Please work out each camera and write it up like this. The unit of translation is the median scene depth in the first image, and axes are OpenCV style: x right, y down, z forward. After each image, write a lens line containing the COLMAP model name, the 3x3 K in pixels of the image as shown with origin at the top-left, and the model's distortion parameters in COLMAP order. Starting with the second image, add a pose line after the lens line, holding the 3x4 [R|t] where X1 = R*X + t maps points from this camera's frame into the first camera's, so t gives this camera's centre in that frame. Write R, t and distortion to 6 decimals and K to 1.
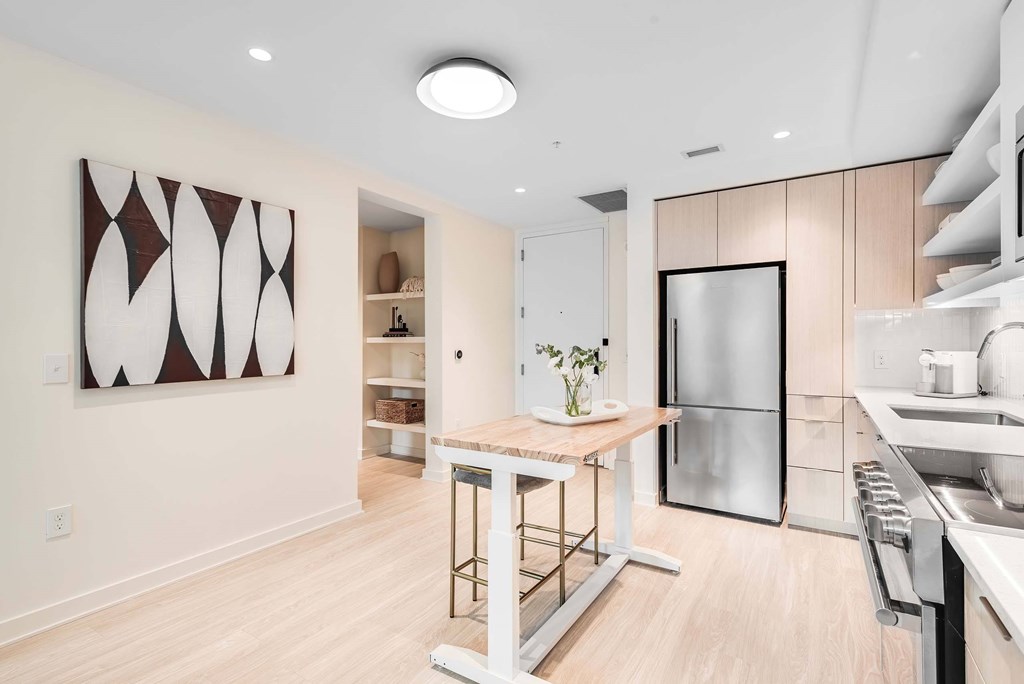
lens RADIAL K [[497.9, 0, 512.0], [0, 497.9, 342.0], [0, 0, 1]] dist [0.019265, -0.000494]
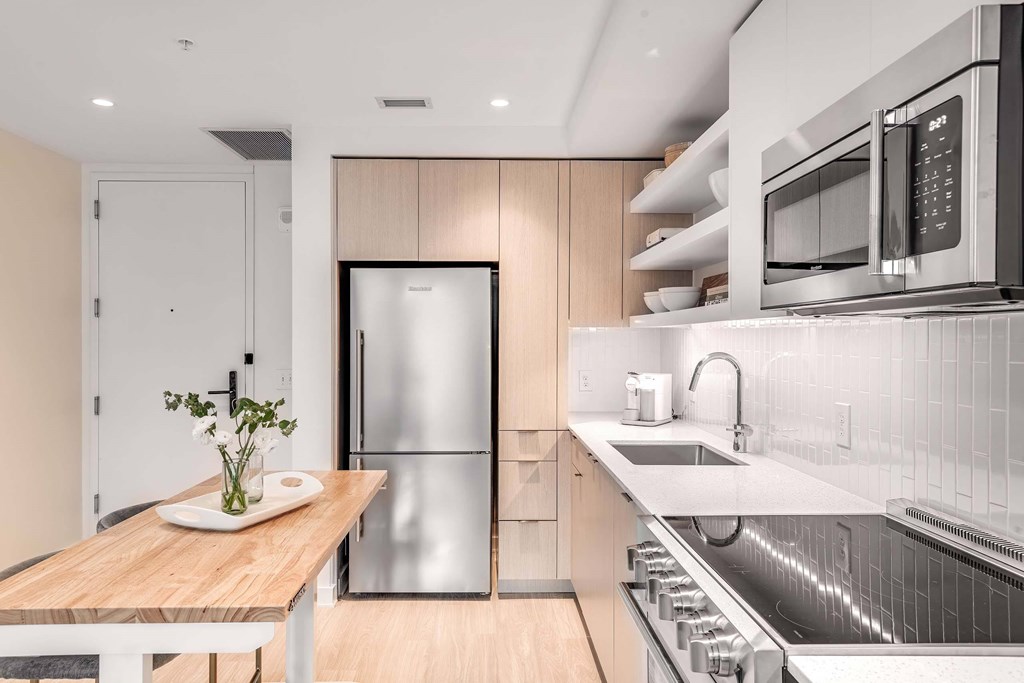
lens RADIAL K [[698.0, 0, 512.0], [0, 698.0, 341.5], [0, 0, 1]] dist [0.036216, -0.034437]
pose [[0.831988, 0.001409, 0.554792, -0.053758], [-0.006093, 0.999960, 0.006597, -0.048614], [-0.554761, -0.008869, 0.831963, 0.078634]]
